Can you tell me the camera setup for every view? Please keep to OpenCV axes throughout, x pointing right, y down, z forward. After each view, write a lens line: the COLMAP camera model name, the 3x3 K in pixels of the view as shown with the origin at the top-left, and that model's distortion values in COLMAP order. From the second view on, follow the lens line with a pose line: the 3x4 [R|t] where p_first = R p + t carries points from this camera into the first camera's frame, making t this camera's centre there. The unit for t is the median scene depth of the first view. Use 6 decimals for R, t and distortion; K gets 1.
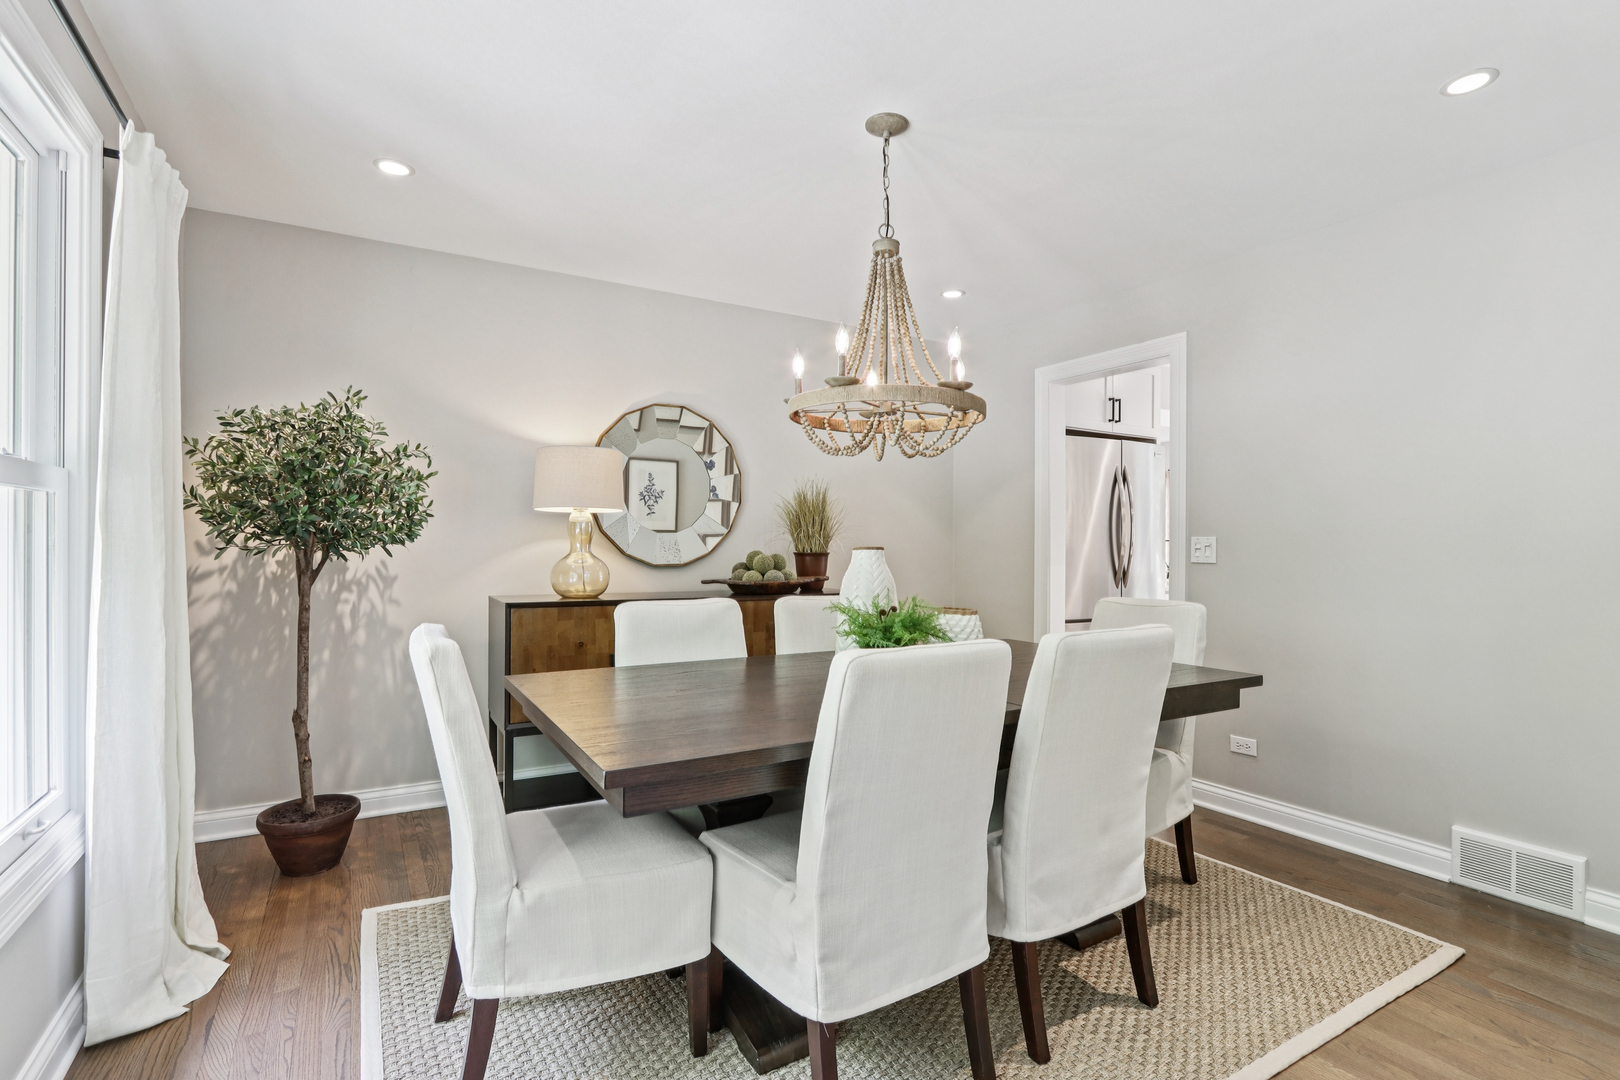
lens RADIAL K [[770.8, 0, 822.2], [0, 770.8, 540.9], [0, 0, 1]] dist [-0.022406, 0.006655]
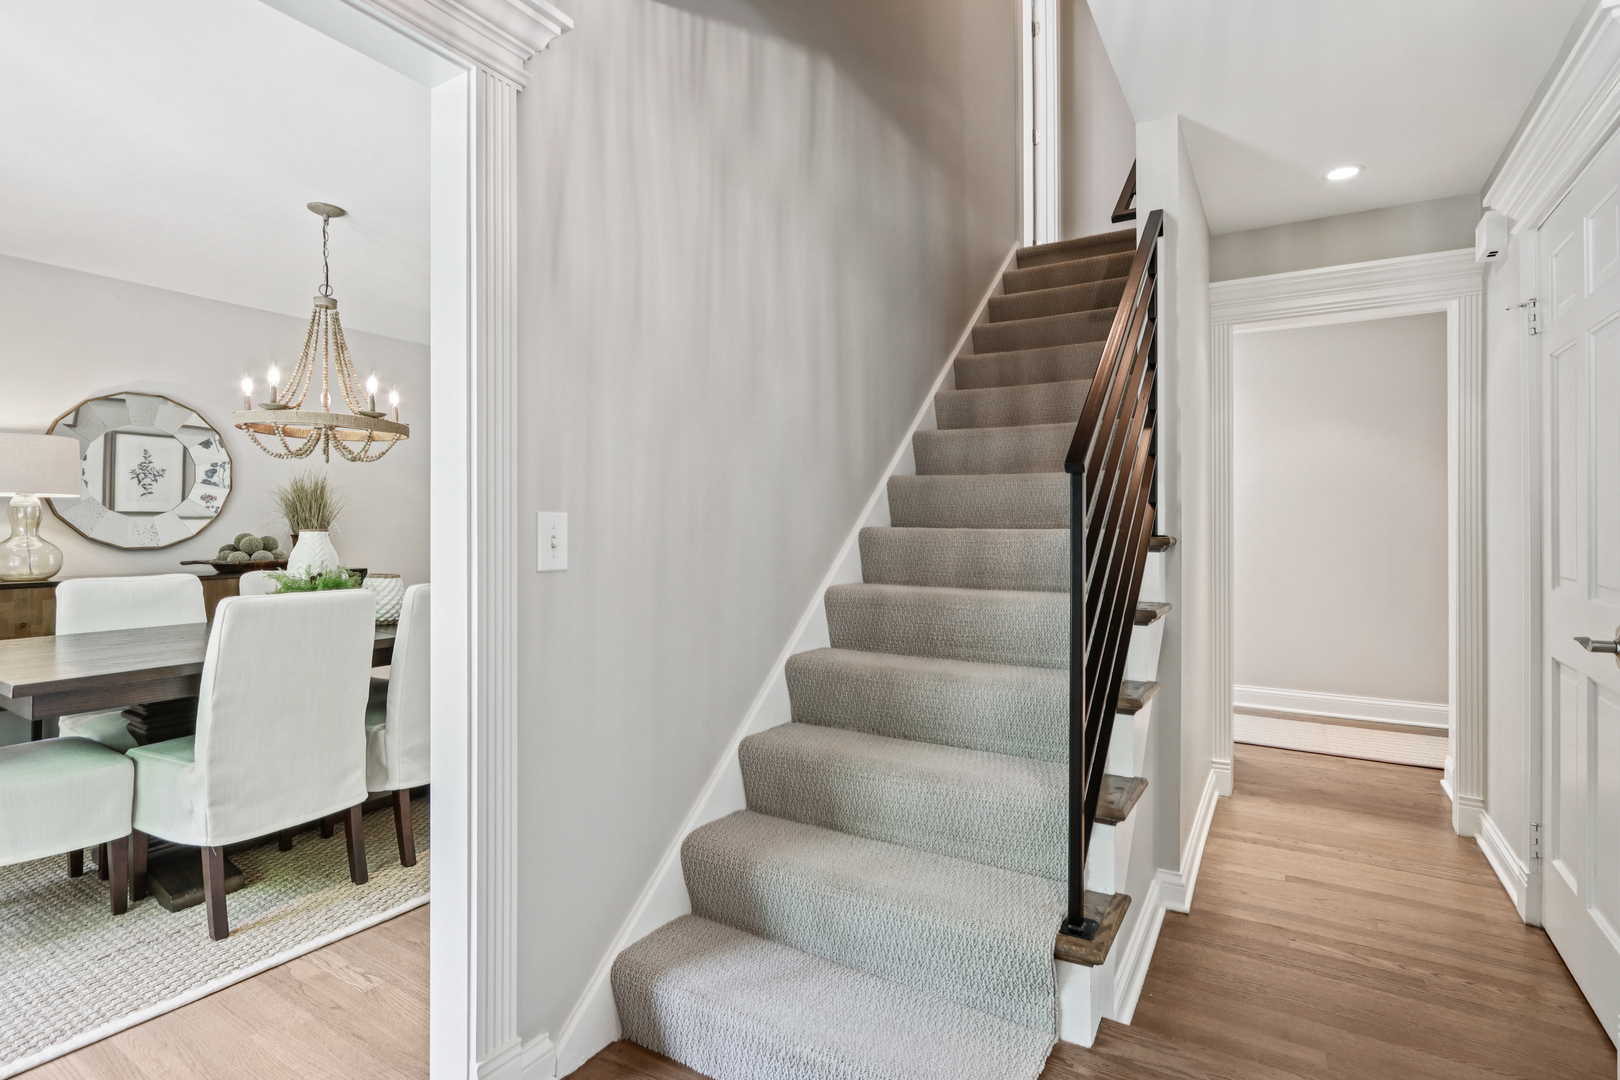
lens RADIAL K [[770.8, 0, 812.4], [0, 770.8, 513.3], [0, 0, 1]] dist [-0.022406, 0.006655]
pose [[0.890033, 0.002472, 0.455889, 0.221834], [0.002329, 0.999948, -0.009971, -0.004397], [-0.455889, 0.009936, 0.889981, -0.523577]]
